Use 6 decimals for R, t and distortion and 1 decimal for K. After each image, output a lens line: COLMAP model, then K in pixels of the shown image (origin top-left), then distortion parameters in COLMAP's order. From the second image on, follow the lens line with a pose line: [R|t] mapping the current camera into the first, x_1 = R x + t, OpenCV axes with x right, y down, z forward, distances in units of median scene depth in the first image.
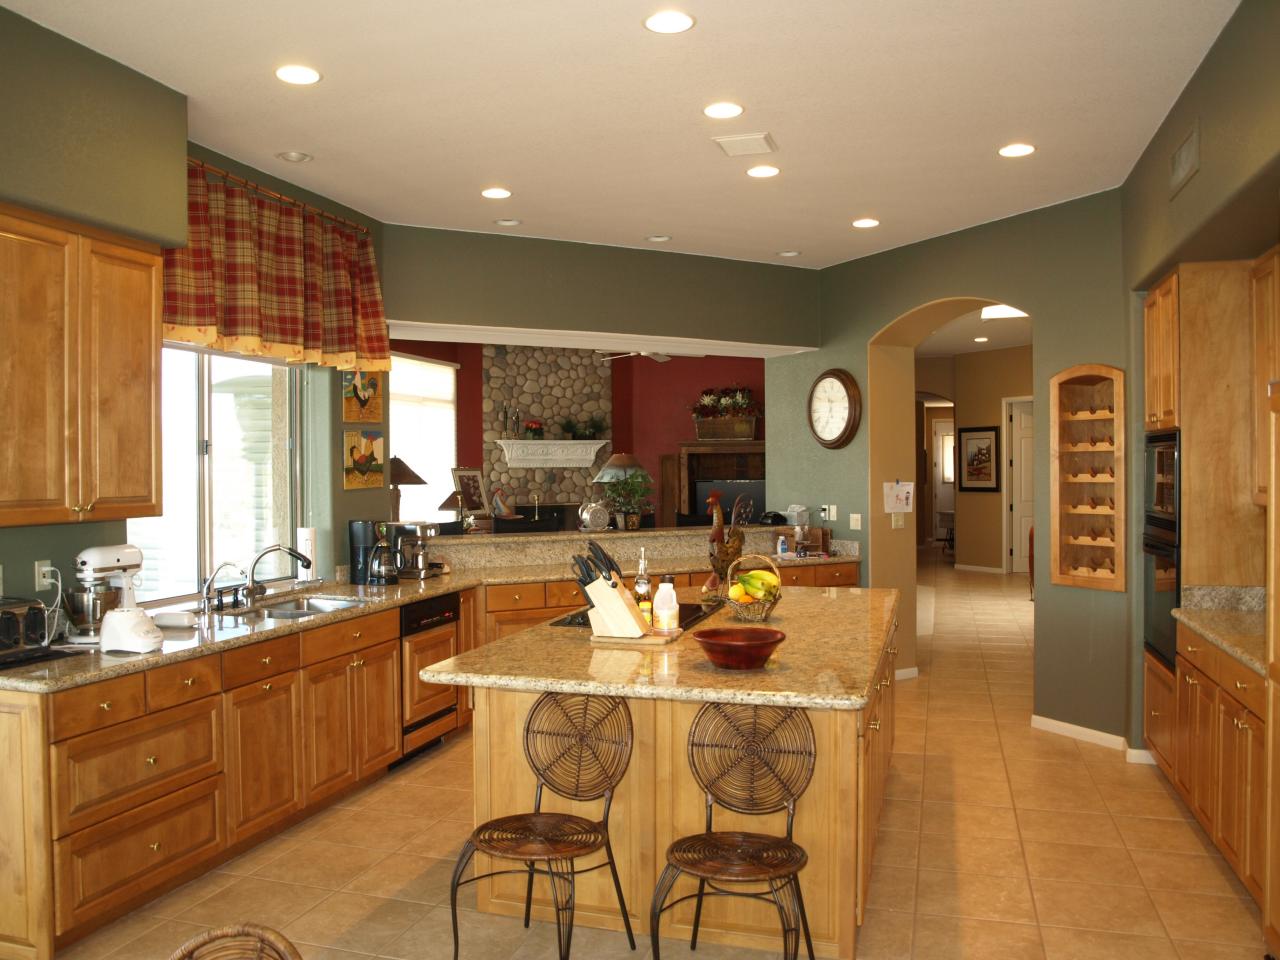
lens RADIAL K [[1006.4, 0, 640.0], [0, 1006.4, 480.0], [0, 0, 1]] dist [-0.106040, 0.061082]
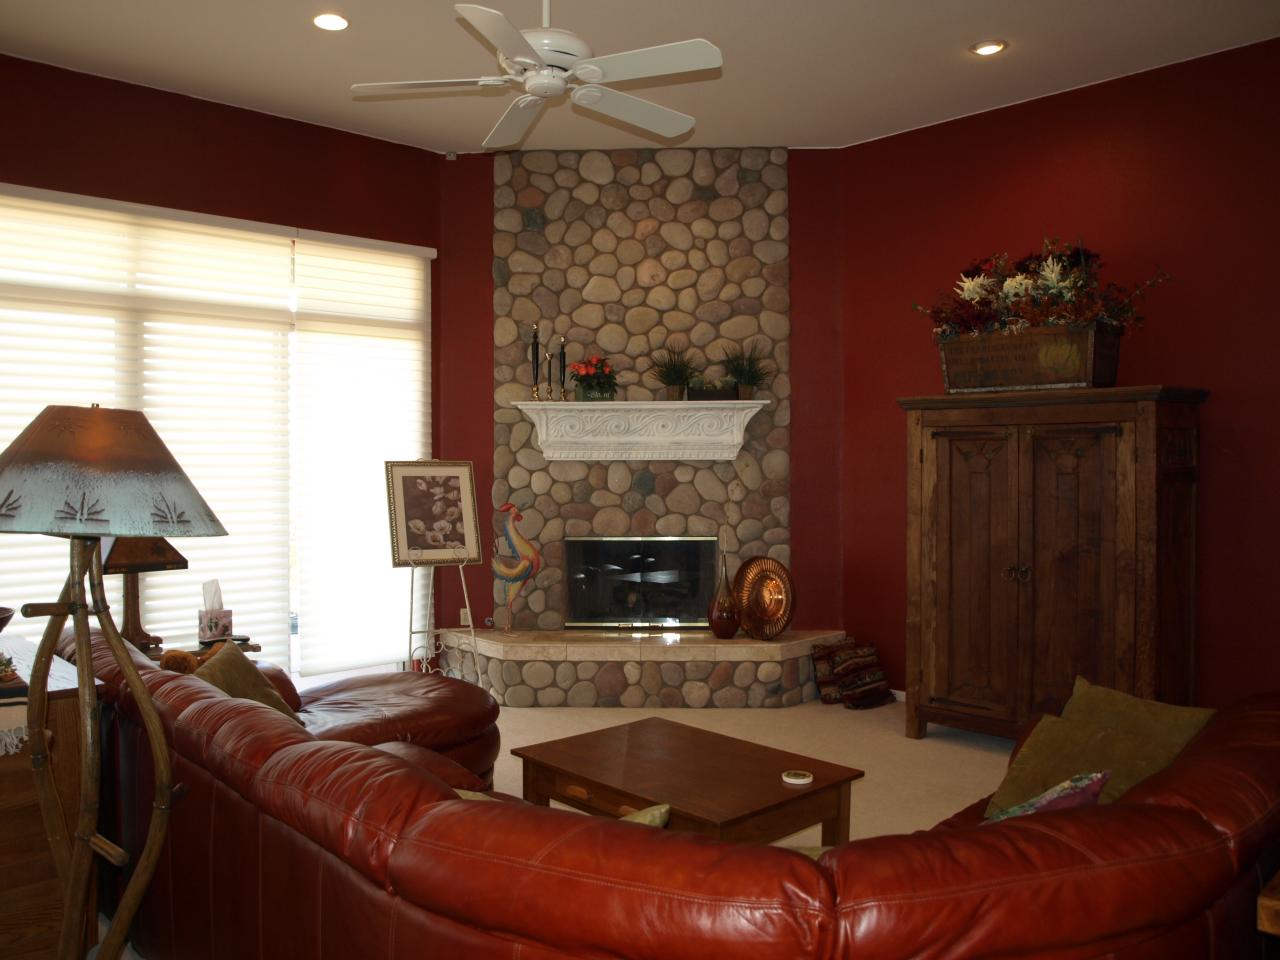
lens RADIAL K [[1006.4, 0, 640.0], [0, 1006.4, 480.0], [0, 0, 1]] dist [-0.106040, 0.061082]
pose [[0.871691, 0.017741, -0.489734, 0.140186], [-0.011509, 0.999810, 0.015733, -0.010761], [0.489920, -0.008078, 0.871730, 0.595219]]
